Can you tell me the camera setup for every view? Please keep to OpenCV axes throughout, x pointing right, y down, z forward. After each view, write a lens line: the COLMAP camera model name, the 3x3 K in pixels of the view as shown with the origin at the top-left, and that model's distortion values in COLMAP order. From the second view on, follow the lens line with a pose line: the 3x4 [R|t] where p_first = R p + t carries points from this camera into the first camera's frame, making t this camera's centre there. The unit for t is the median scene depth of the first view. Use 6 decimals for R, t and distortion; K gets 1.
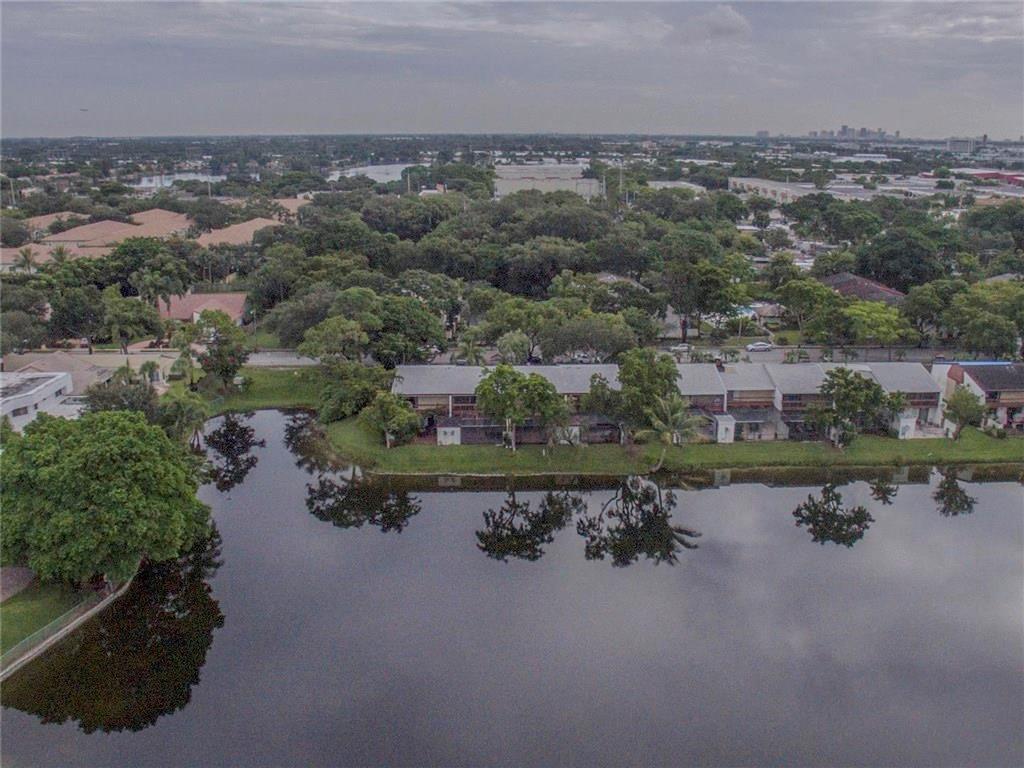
lens RADIAL K [[681.6, 0, 512.0], [0, 681.6, 384.0], [0, 0, 1]] dist [-0.073140, 0.003111]
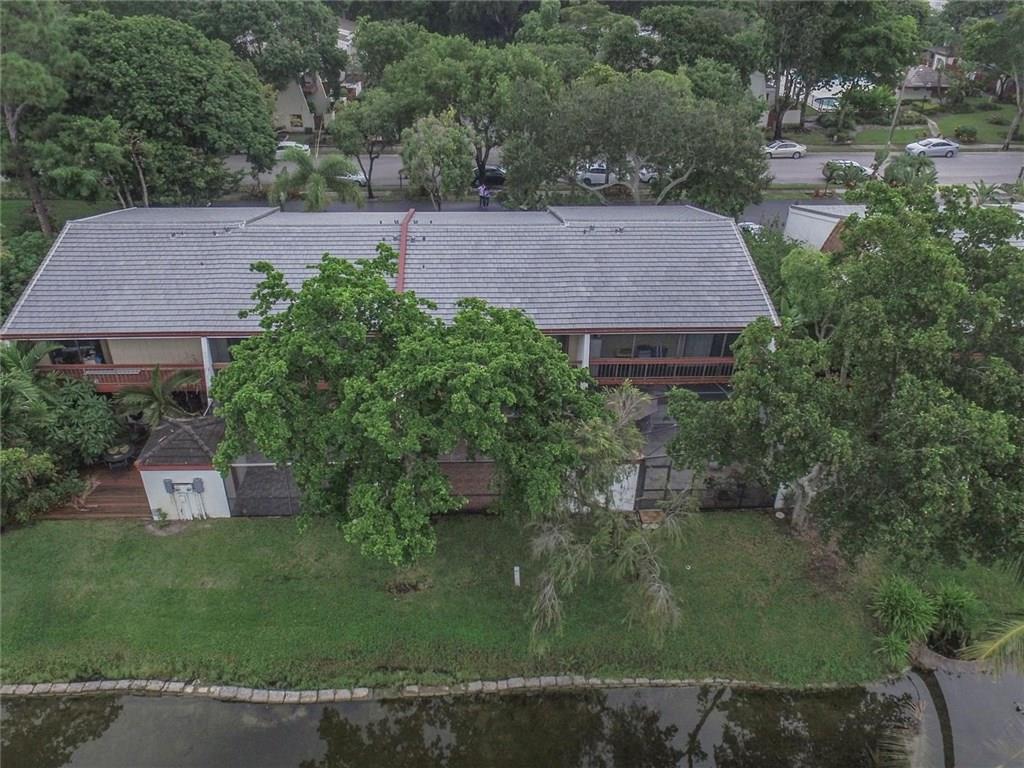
lens RADIAL K [[805.4, 0, 478.1], [0, 805.4, 410.4], [0, 0, 1]] dist [0.028338, -0.038906]
pose [[0.999882, -0.001618, 0.015302, 0.024801], [-0.002554, 0.963202, 0.268767, -0.047814], [-0.015174, -0.268774, 0.963084, 0.638084]]
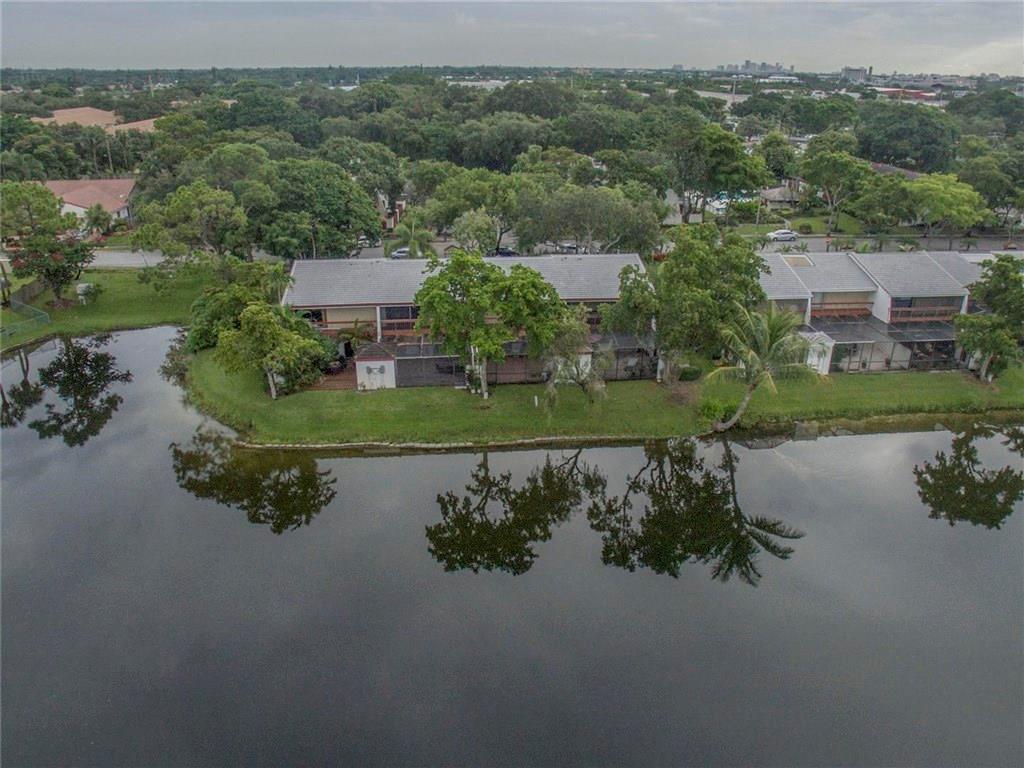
lens RADIAL K [[681.6, 0, 512.0], [0, 681.6, 384.0], [0, 0, 1]] dist [-0.073140, 0.003111]
pose [[0.997811, -0.023321, 0.061881, -0.009568], [0.014189, 0.989460, 0.144107, -0.000090], [-0.064590, -0.142914, 0.987625, 0.370151]]
